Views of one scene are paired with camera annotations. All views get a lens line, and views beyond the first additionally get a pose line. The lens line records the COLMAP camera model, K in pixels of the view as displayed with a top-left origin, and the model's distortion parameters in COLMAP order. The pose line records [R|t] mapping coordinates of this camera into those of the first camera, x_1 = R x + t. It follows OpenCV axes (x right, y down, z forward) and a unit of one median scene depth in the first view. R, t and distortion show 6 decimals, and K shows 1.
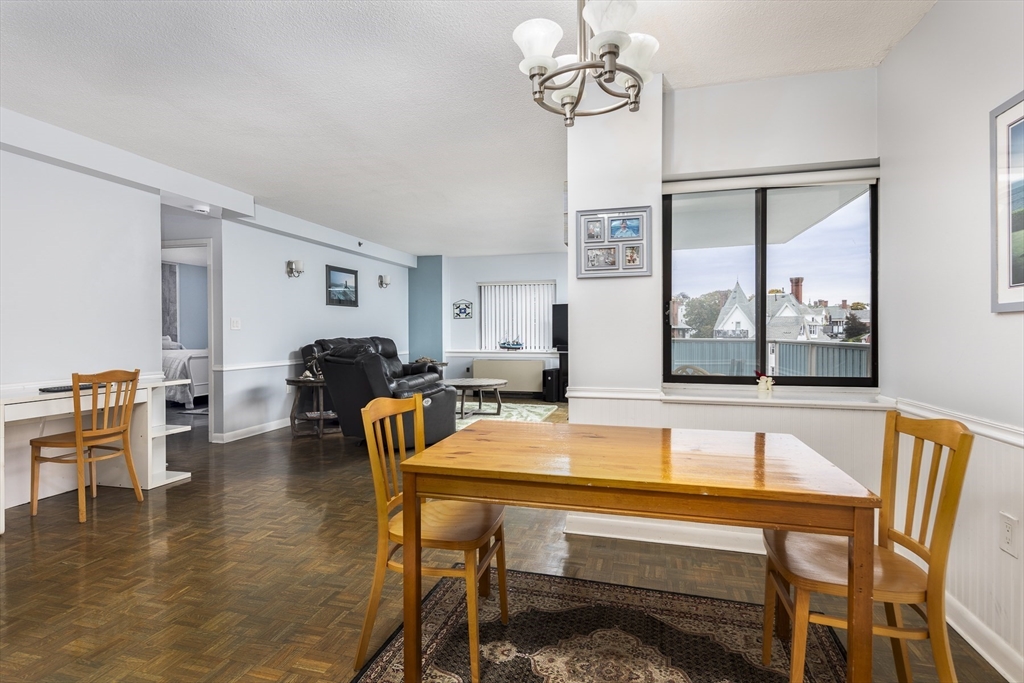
lens RADIAL K [[493.9, 0, 496.1], [0, 493.9, 340.0], [0, 0, 1]] dist [0.006734, -0.001624]
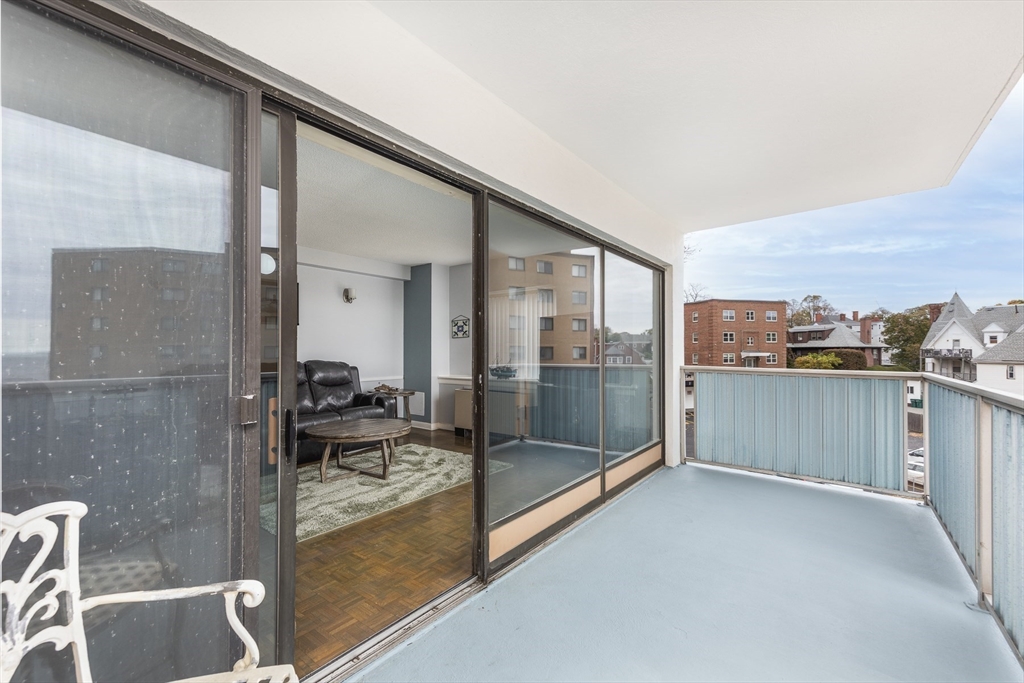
lens RADIAL K [[425.7, 0, 508.4], [0, 425.7, 344.6], [0, 0, 1]] dist [0.007916, 0.000364]
pose [[0.934400, -0.000532, -0.356226, 0.297059], [-0.009328, 0.999619, -0.025962, -0.016117], [0.356104, 0.027582, 0.934039, 0.402487]]
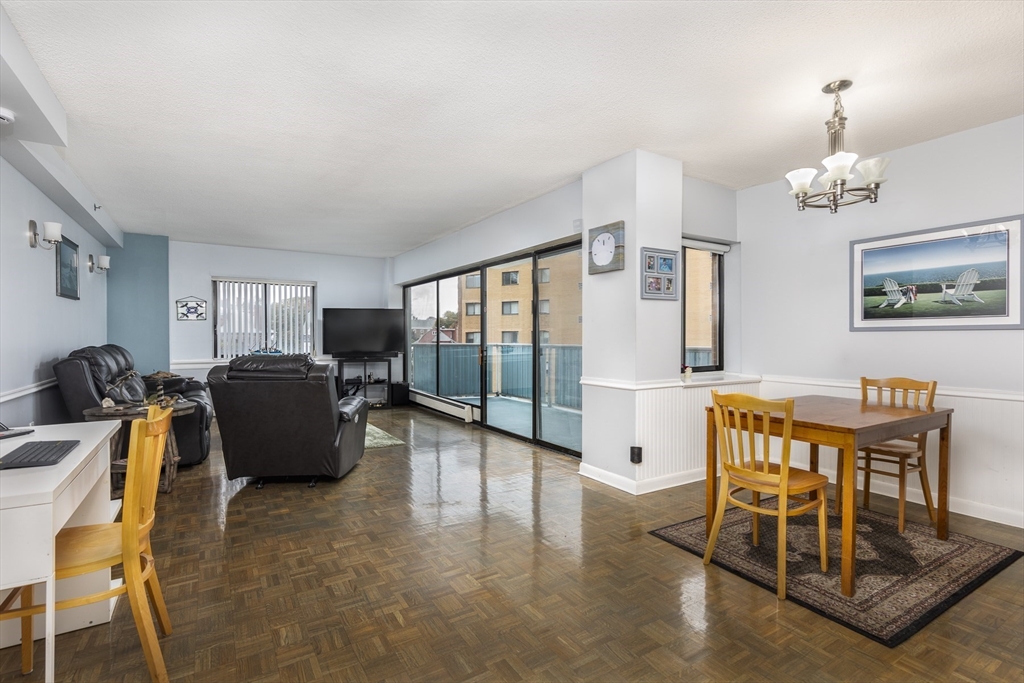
lens RADIAL K [[493.9, 0, 494.6], [0, 493.9, 341.3], [0, 0, 1]] dist [0.006734, -0.001624]
pose [[0.683956, -0.003317, 0.729516, -0.325127], [0.008099, 0.999963, -0.003047, -0.003014], [-0.729478, 0.007992, 0.683957, 0.120358]]
